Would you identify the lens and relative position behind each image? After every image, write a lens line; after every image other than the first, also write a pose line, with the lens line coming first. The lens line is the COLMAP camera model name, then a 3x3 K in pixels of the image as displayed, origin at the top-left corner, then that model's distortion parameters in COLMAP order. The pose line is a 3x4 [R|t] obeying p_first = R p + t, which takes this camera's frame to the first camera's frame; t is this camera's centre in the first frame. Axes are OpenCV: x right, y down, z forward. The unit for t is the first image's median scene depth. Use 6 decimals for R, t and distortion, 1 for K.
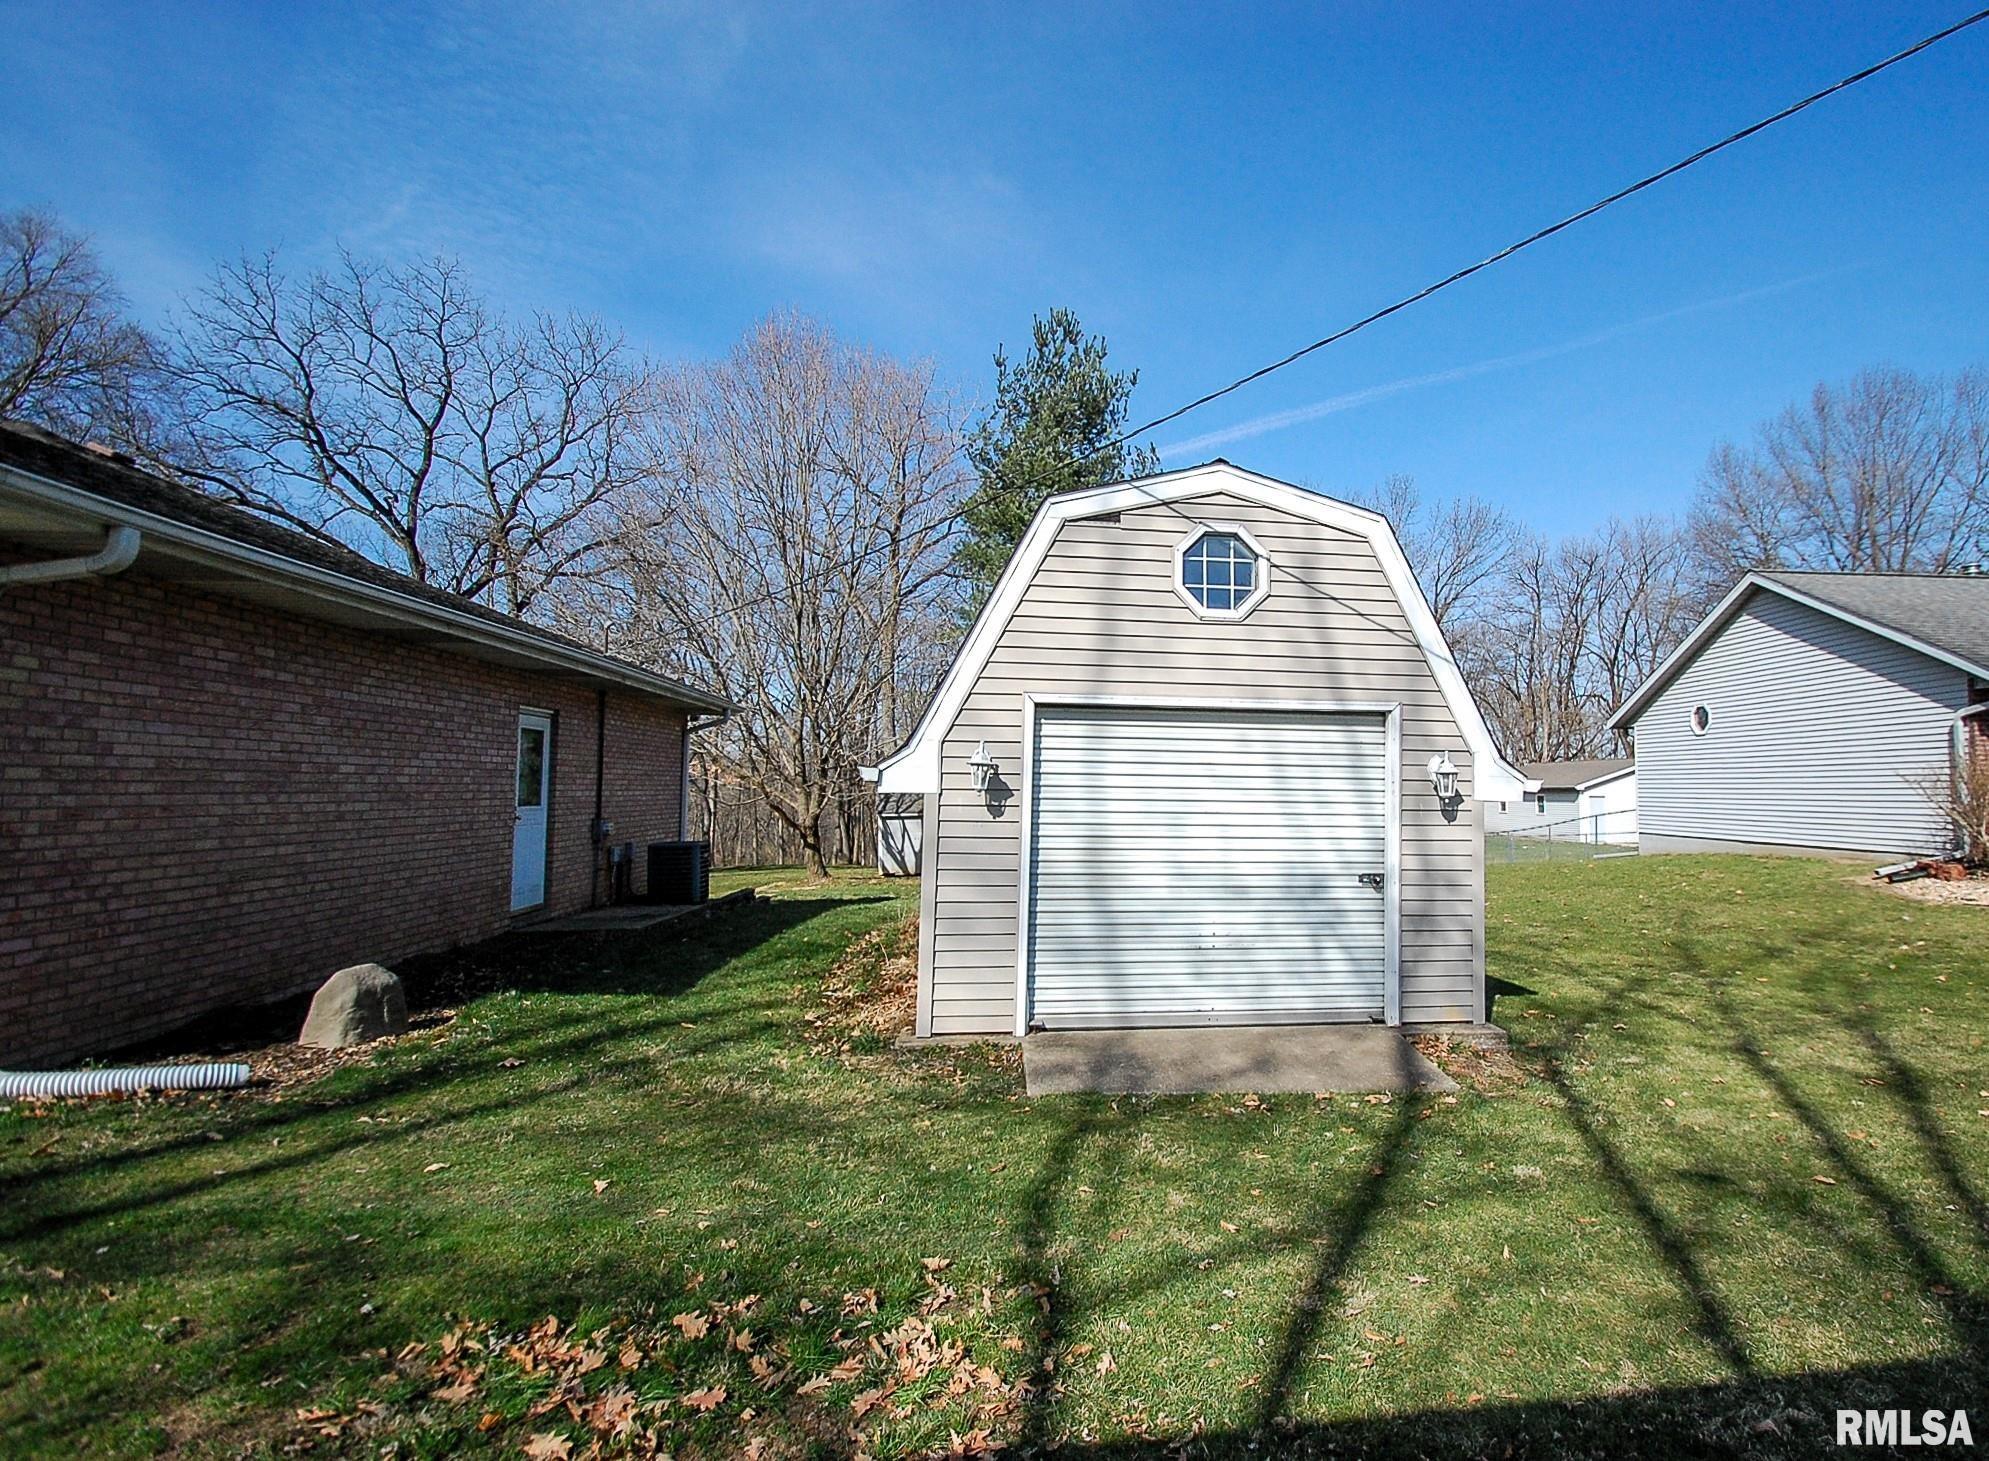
lens RADIAL K [[946.4, 0, 1149.5], [0, 946.4, 748.3], [0, 0, 1]] dist [-0.019980, -0.001673]
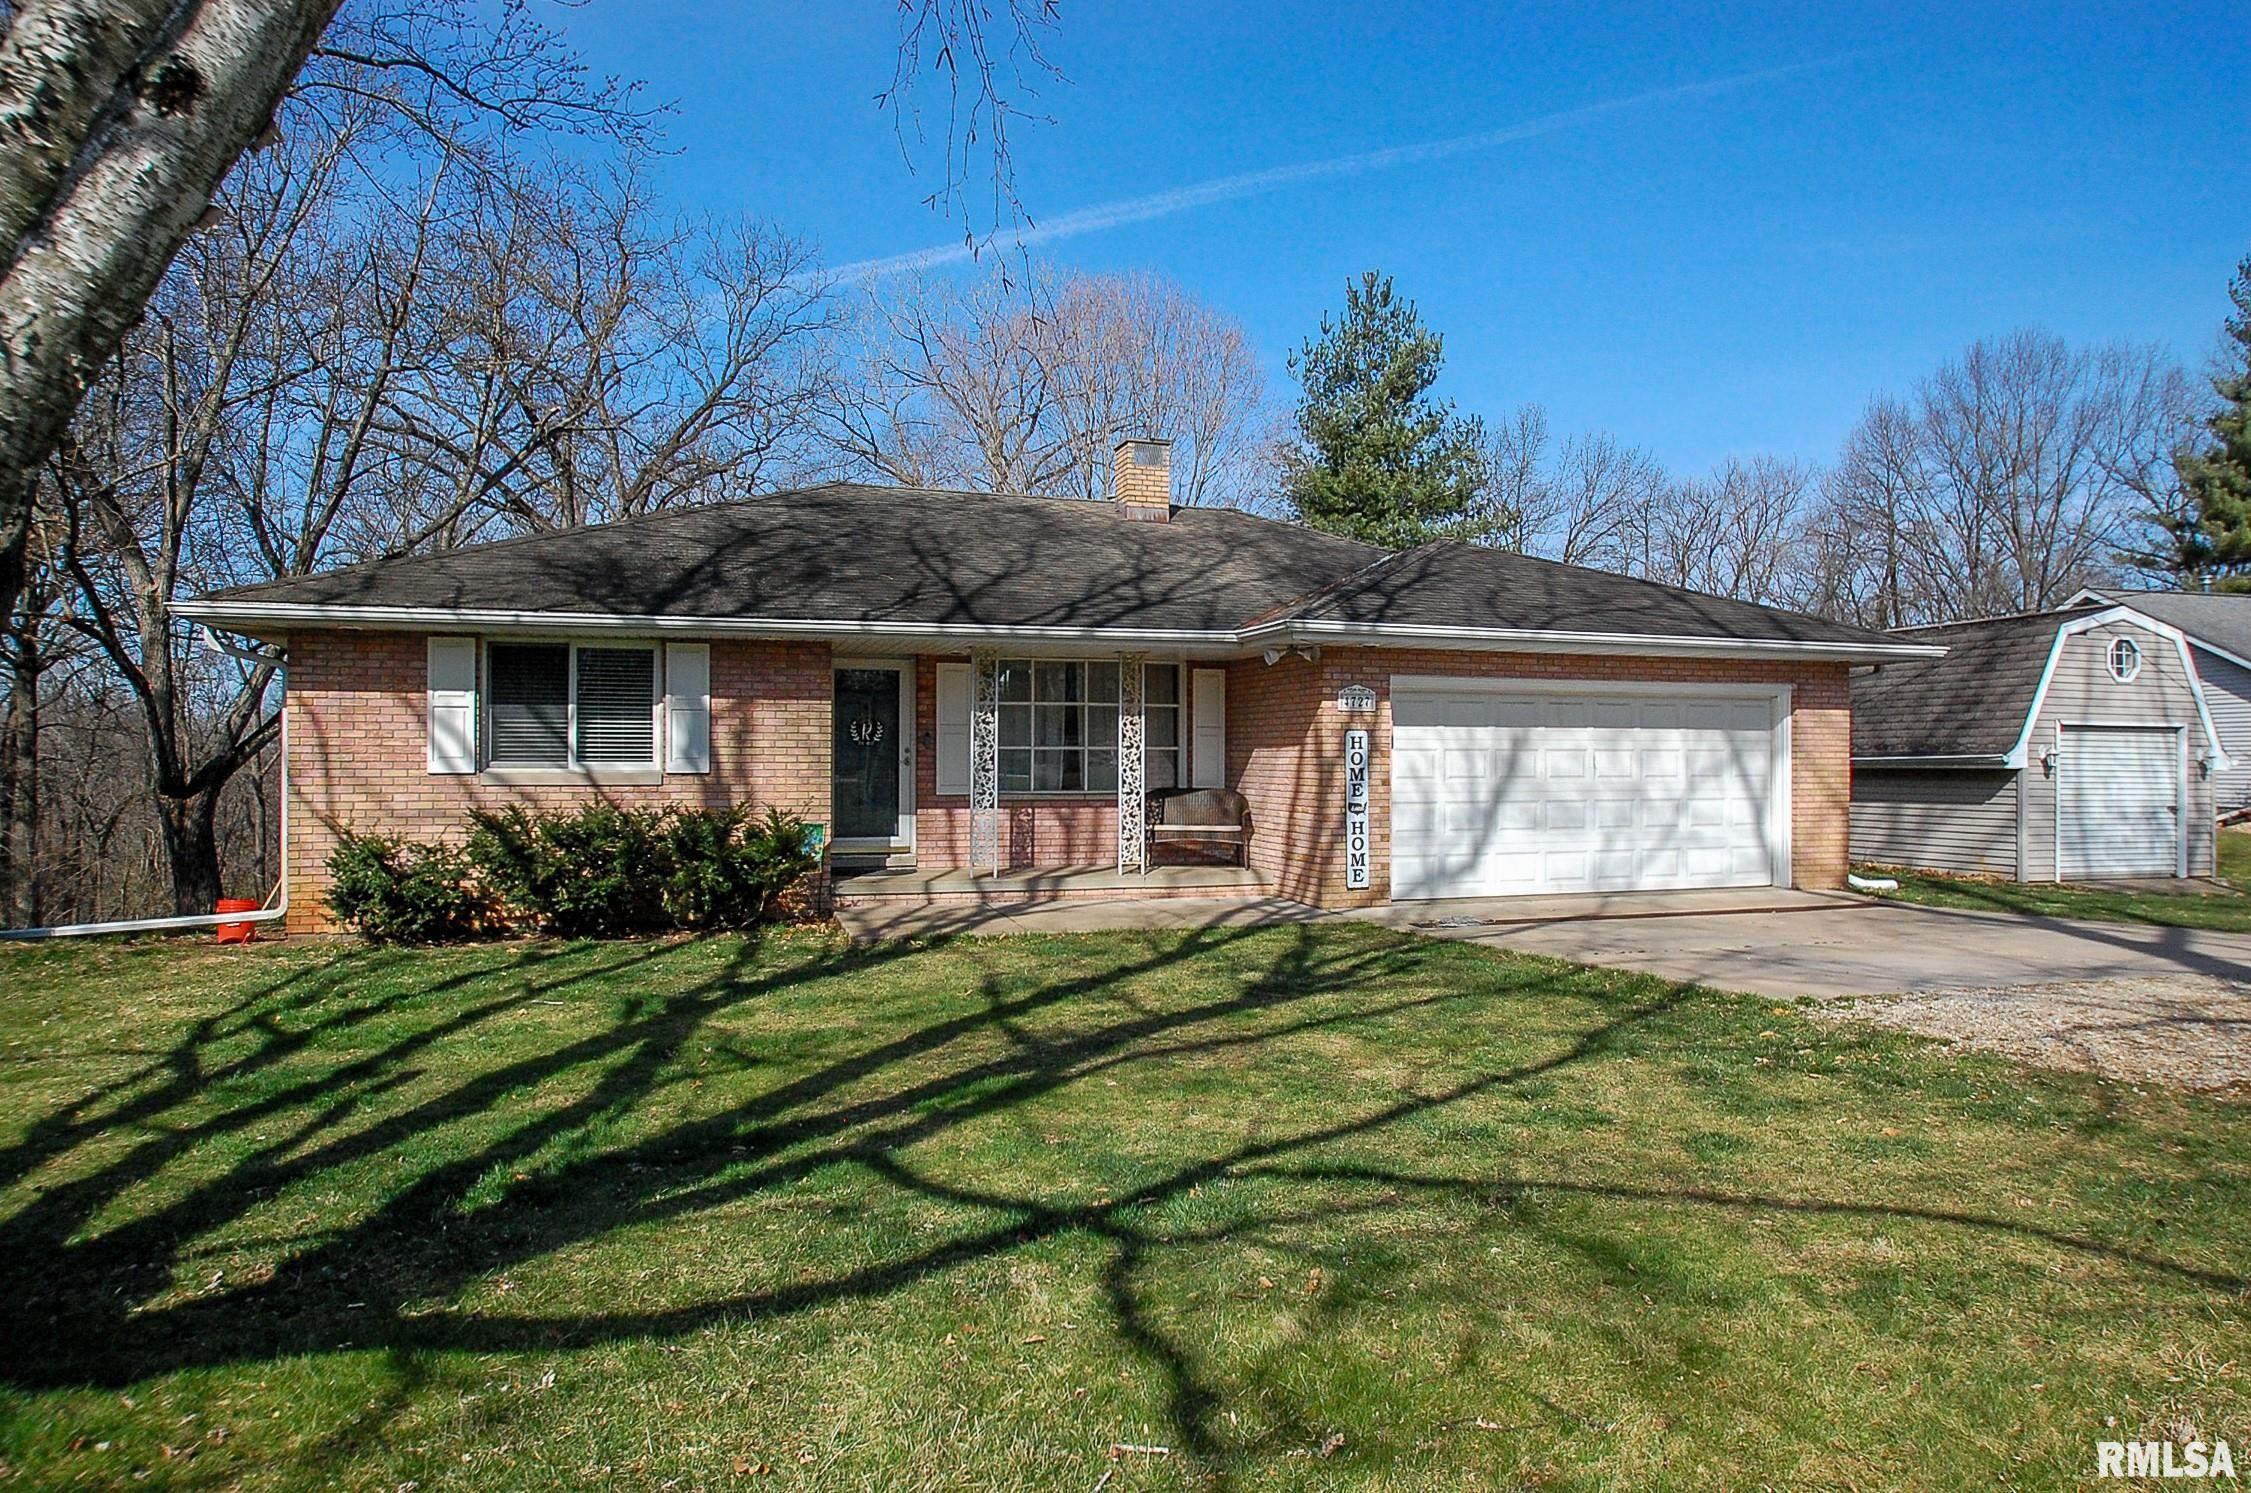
lens RADIAL K [[1308.3, 0, 1106.1], [0, 1308.3, 747.2], [0, 0, 1]] dist [-0.039877, 0.000959]
pose [[0.989430, -0.000855, 0.145011, -2.431735], [-0.004840, 0.999231, 0.038917, -0.090237], [-0.144933, -0.039208, 0.988664, -1.375946]]
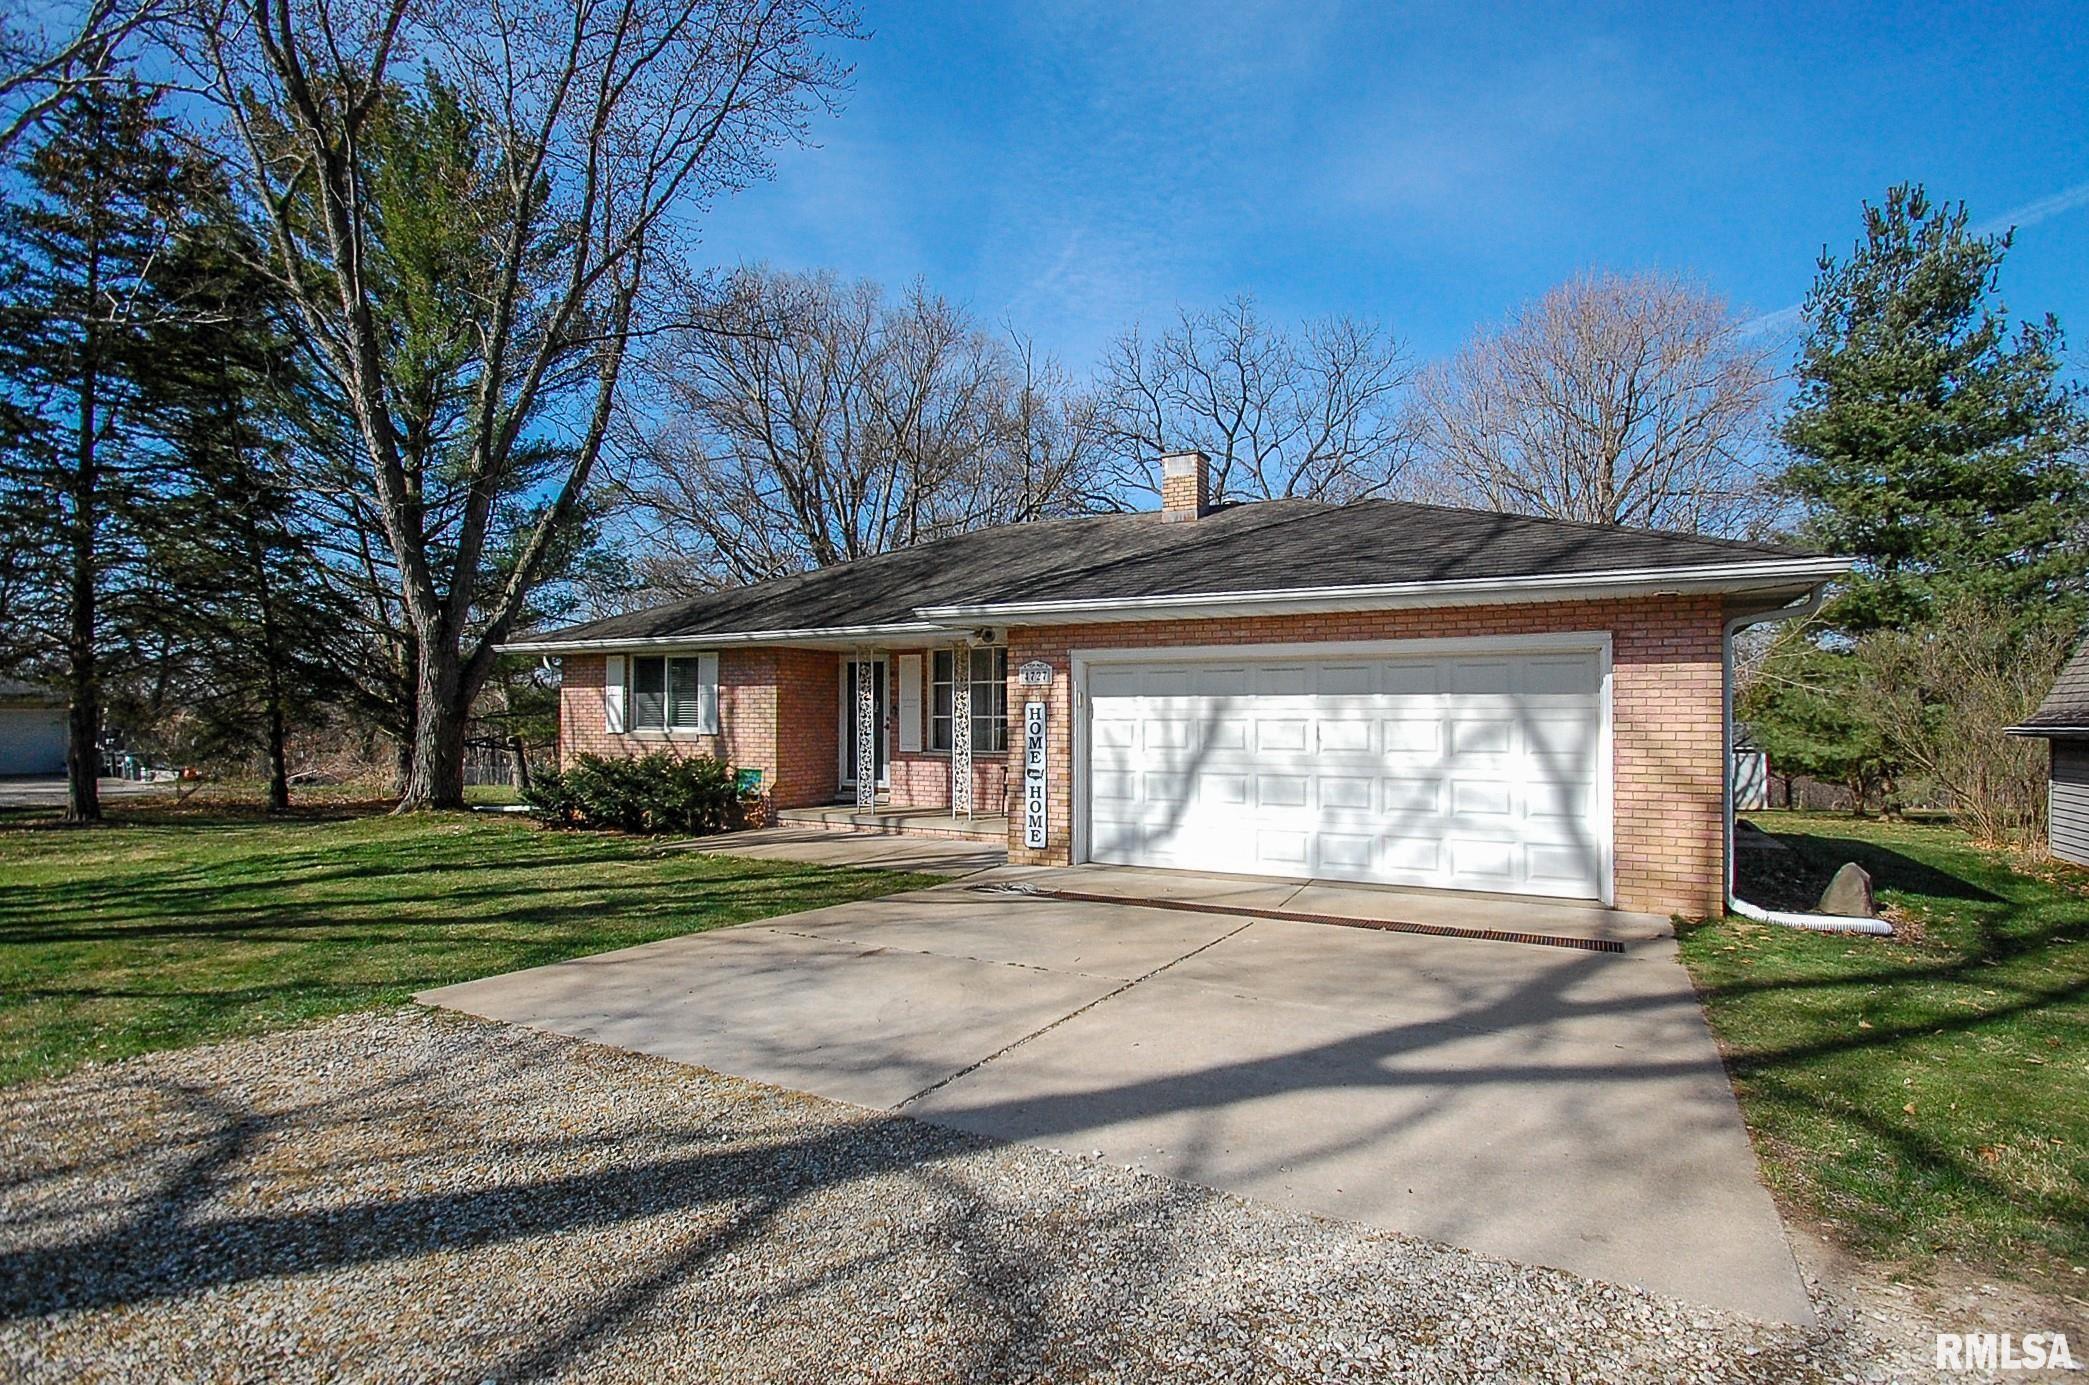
lens RADIAL K [[946.0, 0, 1100.8], [0, 946.0, 706.0], [0, 0, 1]] dist [-0.003633, -0.007720]
pose [[0.821926, -0.007714, -0.569541, -0.813856], [0.028751, 0.999195, 0.027960, -0.074566], [0.568868, -0.039356, 0.821487, -0.733178]]
